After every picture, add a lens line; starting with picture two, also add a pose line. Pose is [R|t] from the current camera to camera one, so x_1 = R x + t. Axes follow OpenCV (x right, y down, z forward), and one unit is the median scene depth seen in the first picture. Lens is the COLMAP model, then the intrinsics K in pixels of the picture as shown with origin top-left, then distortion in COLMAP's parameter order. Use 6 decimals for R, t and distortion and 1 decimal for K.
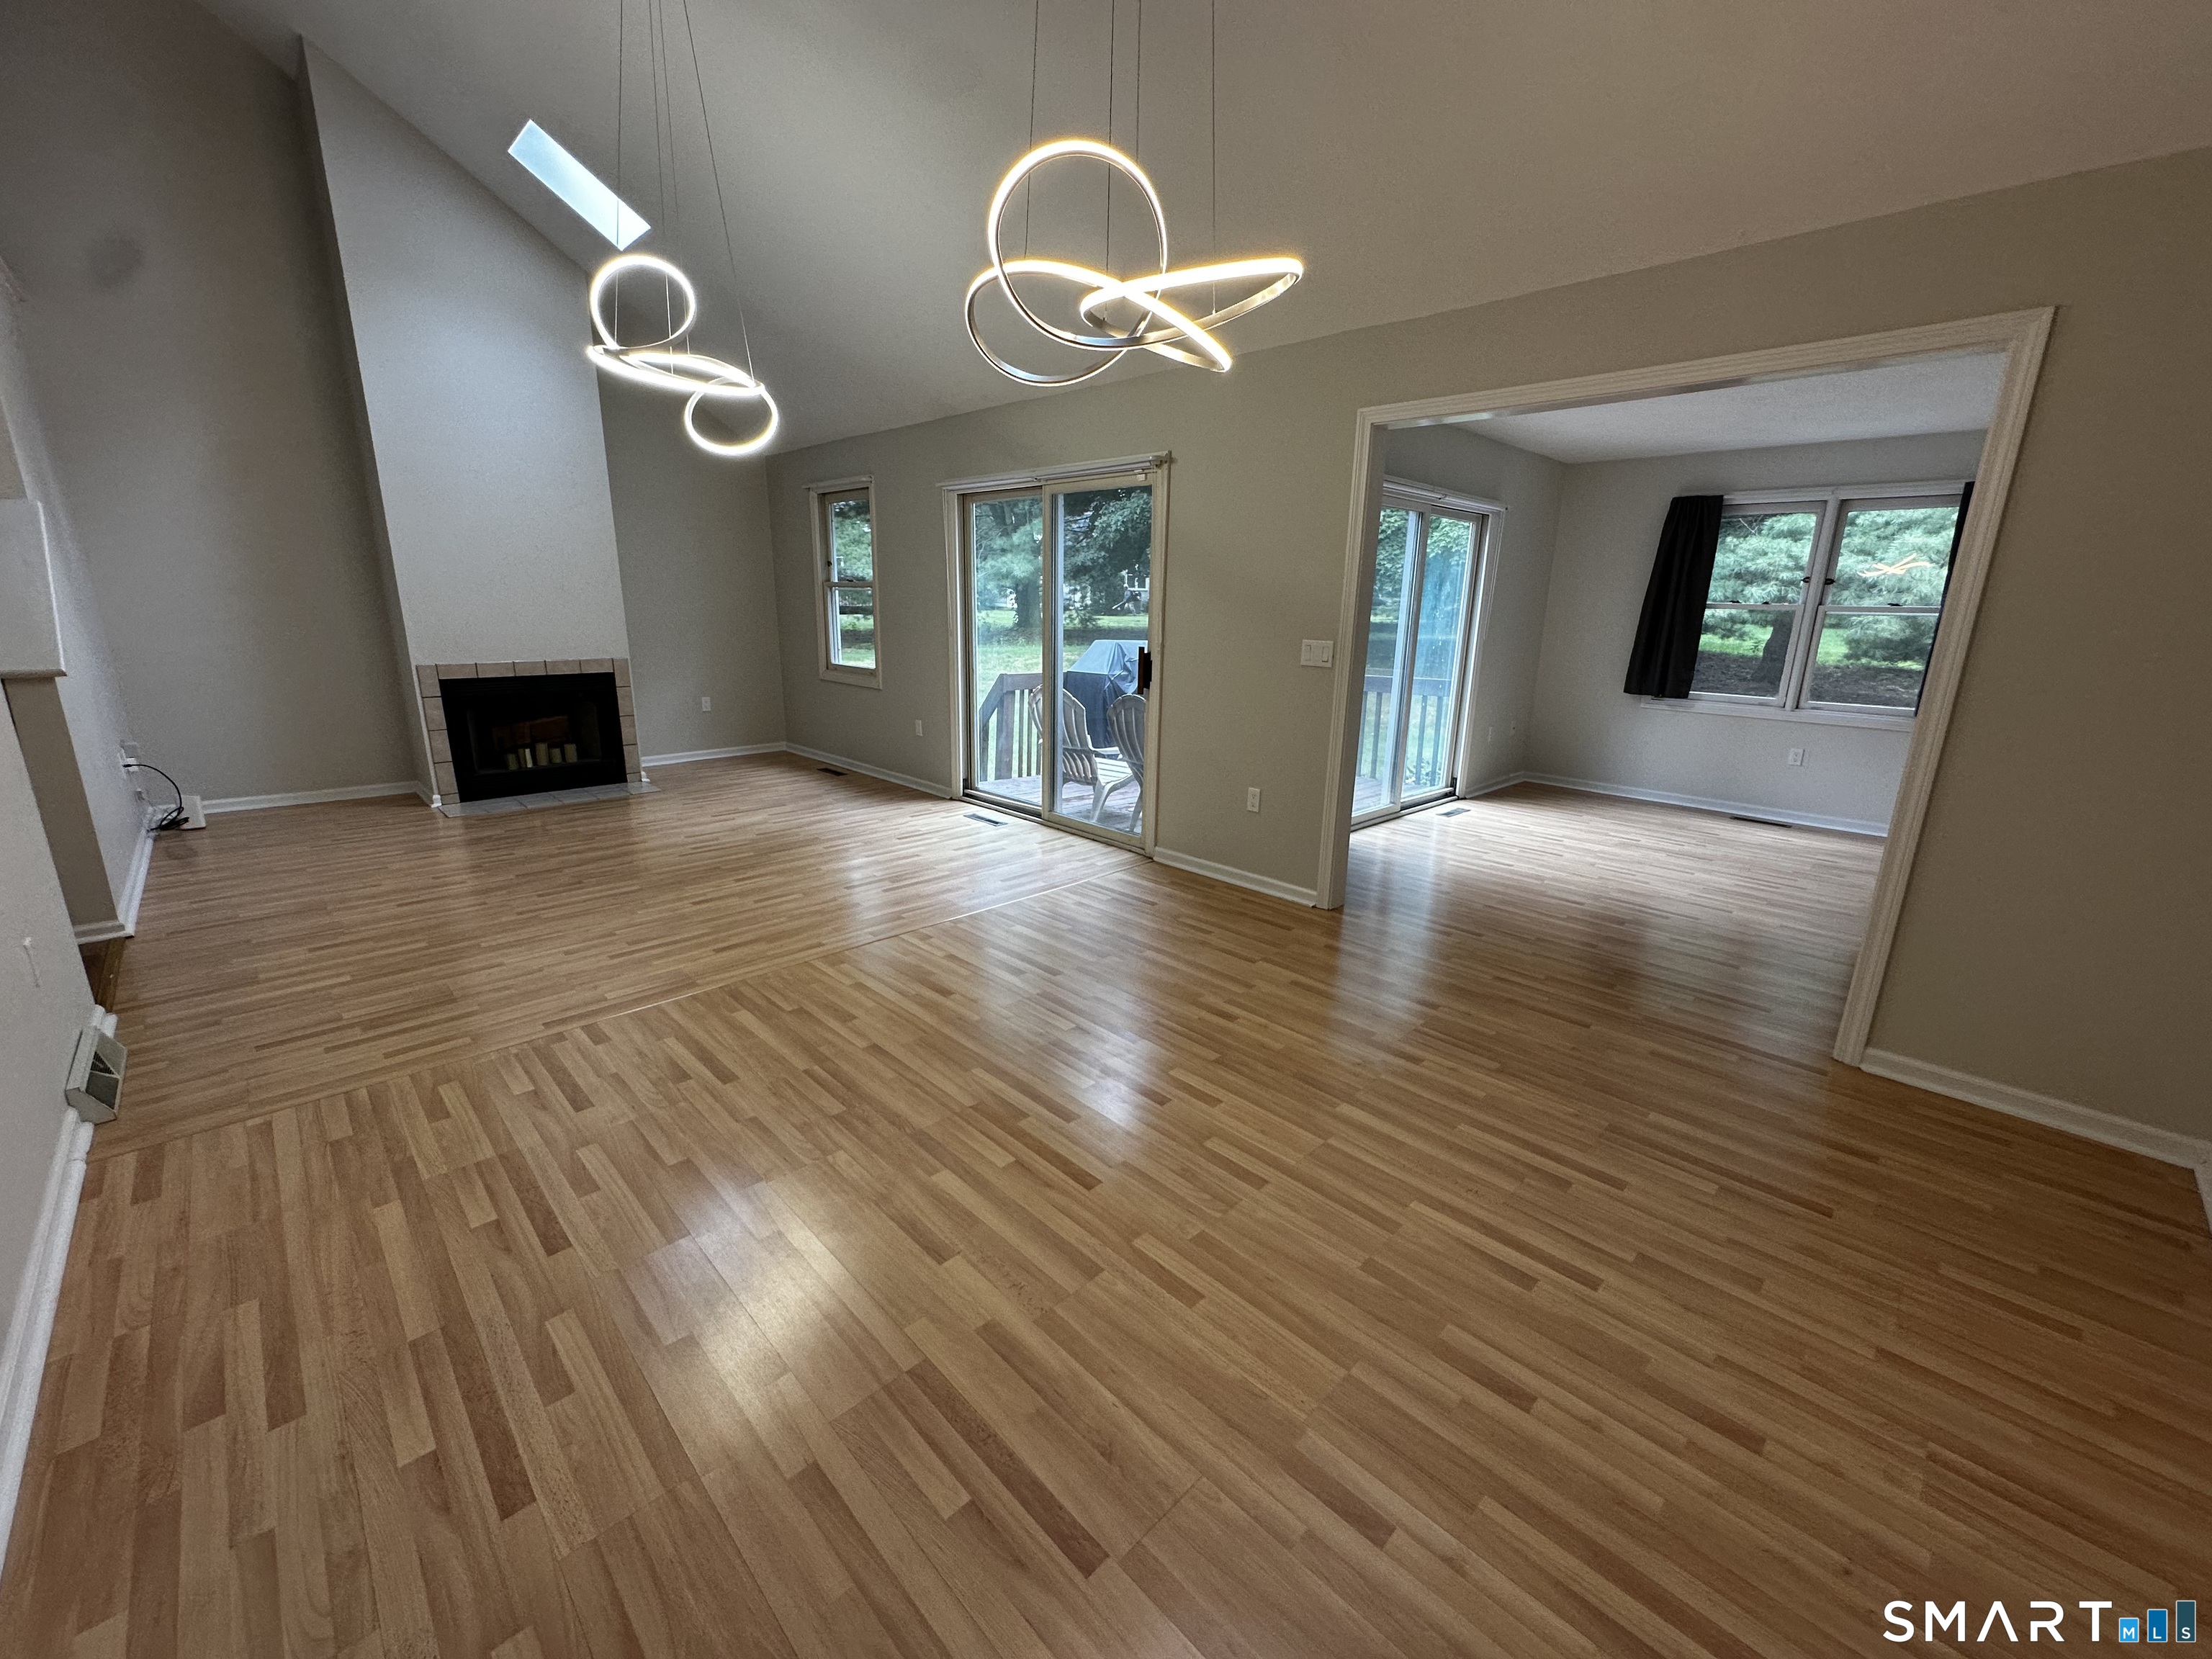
lens RADIAL K [[886.8, 0, 1106.0], [0, 886.8, 829.5], [0, 0, 1]] dist [-0.006743, 0.000708]
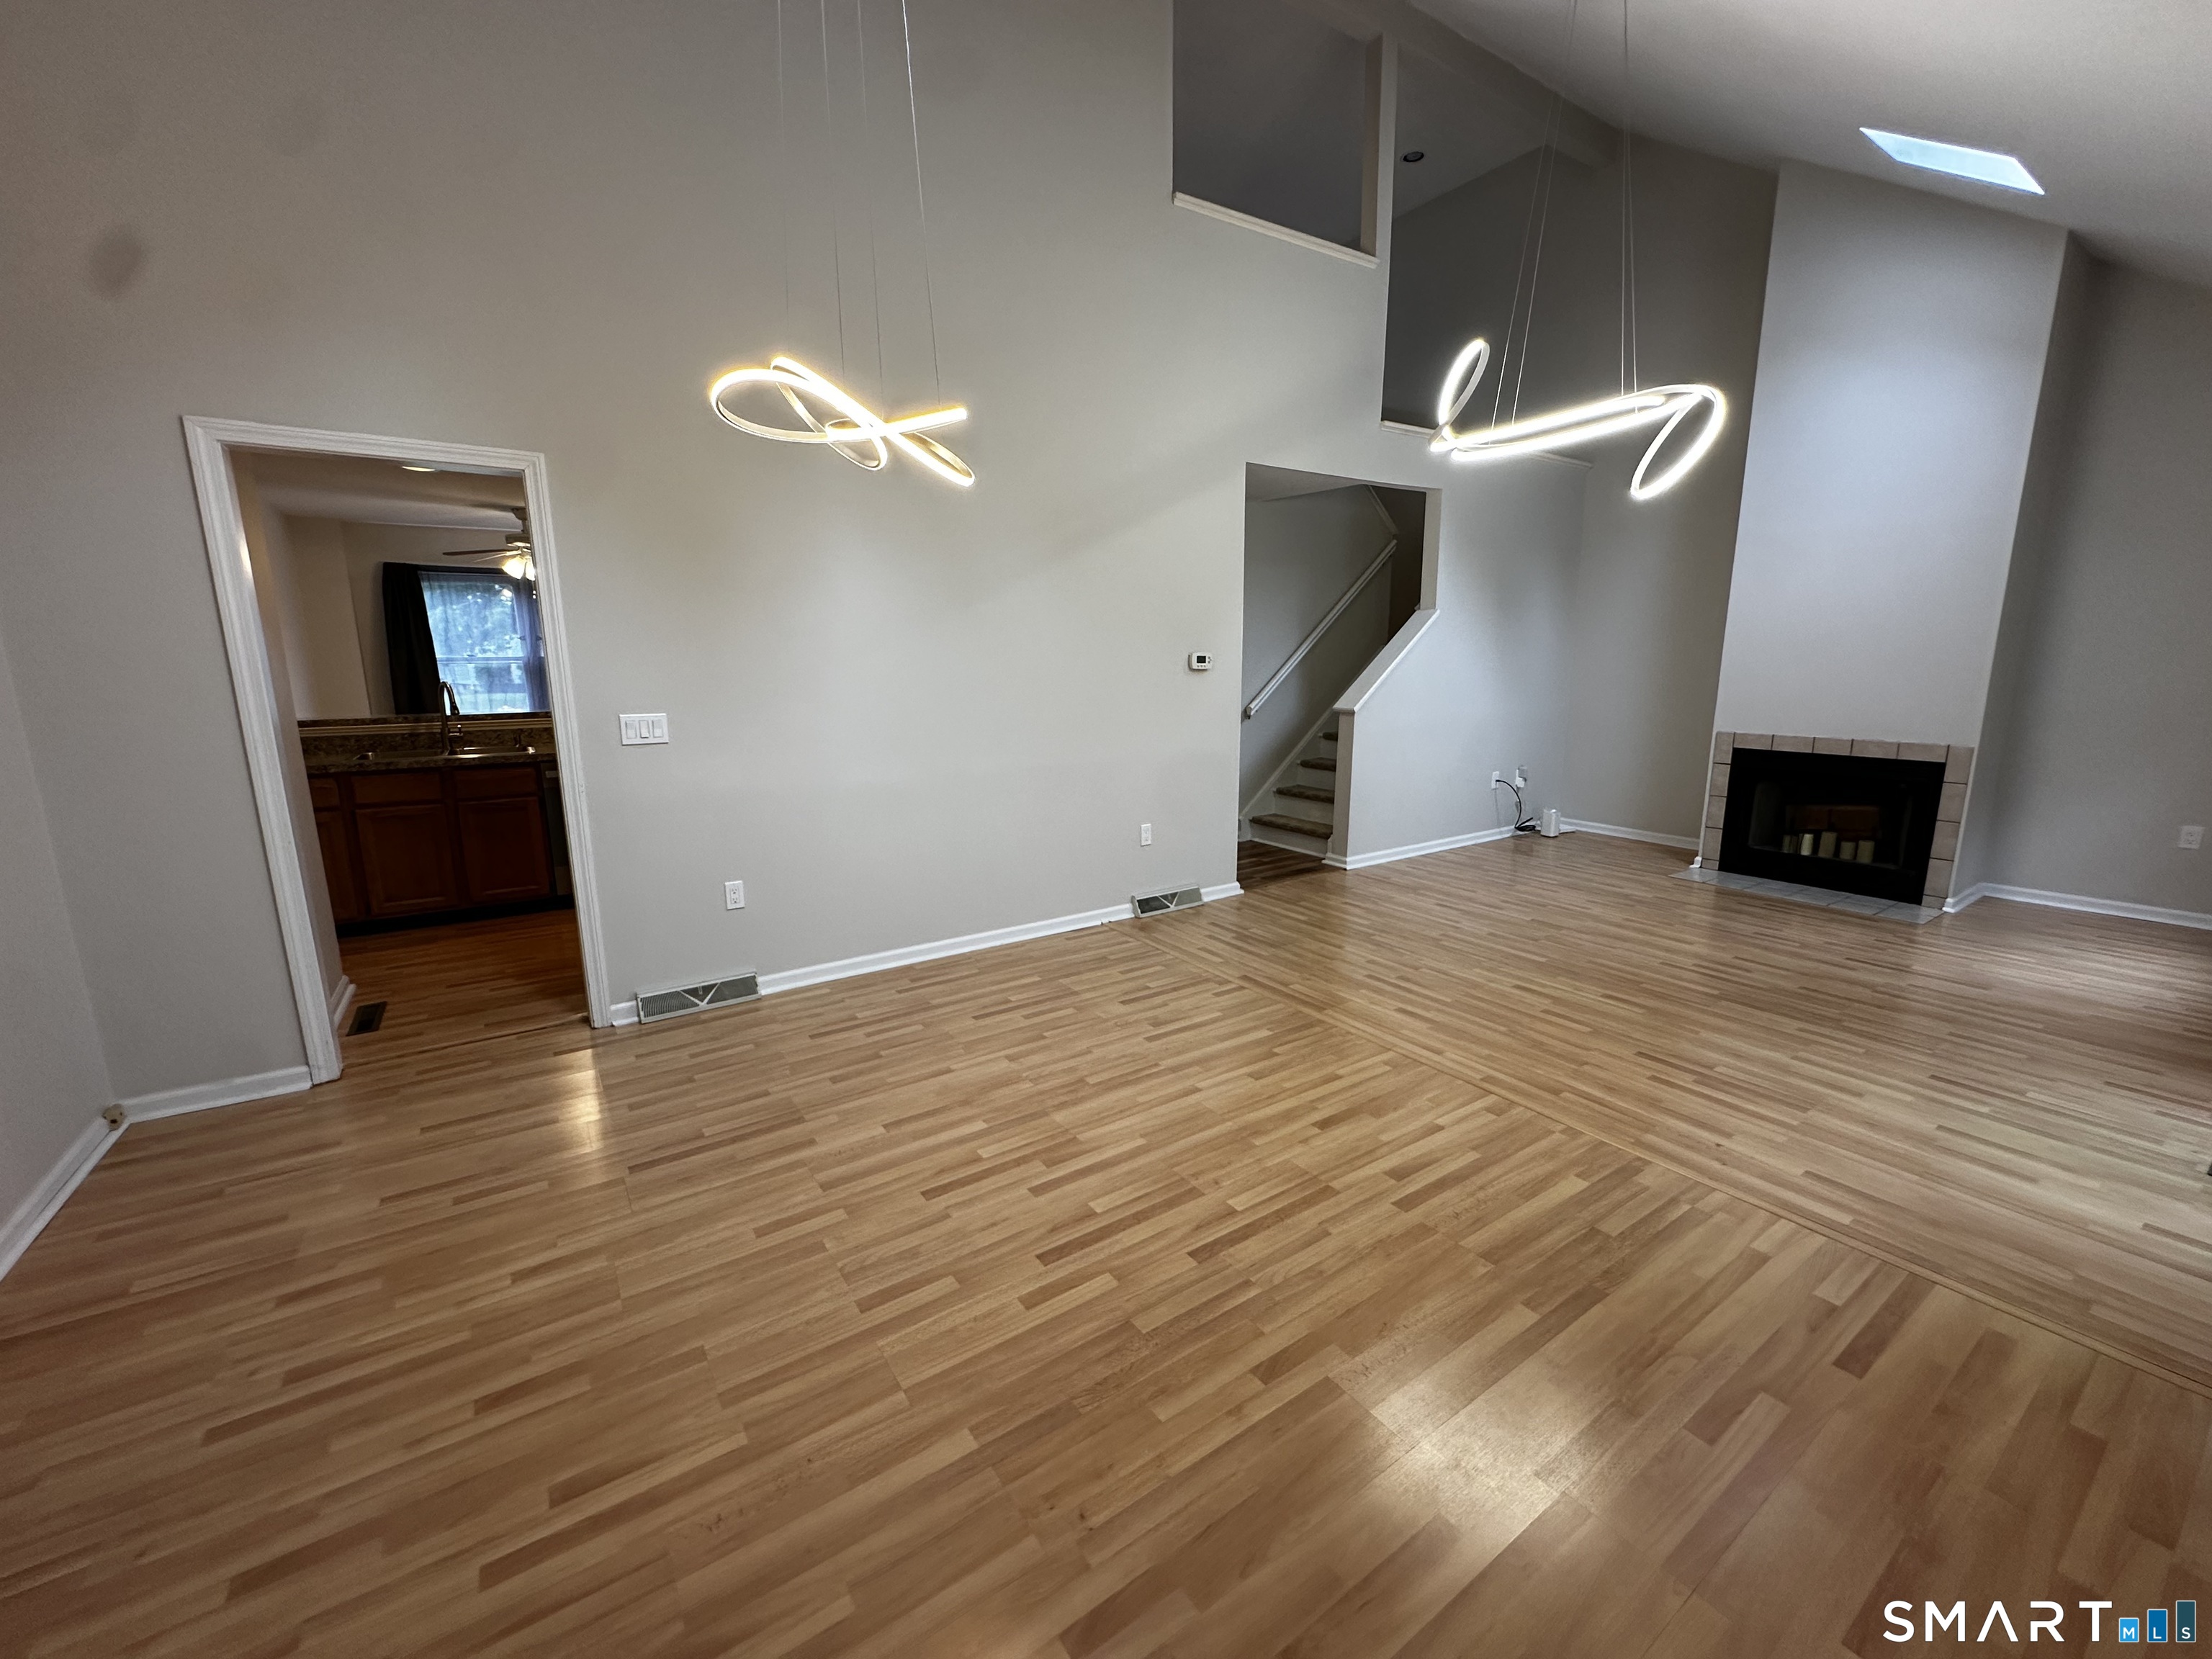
lens RADIAL K [[886.8, 0, 1106.0], [0, 886.8, 829.5], [0, 0, 1]] dist [-0.006743, 0.000708]
pose [[-0.179159, 0.171755, -0.968712, 0.375194], [-0.245982, 0.945549, 0.213142, -0.126278], [0.952573, 0.276472, -0.127155, 0.497897]]
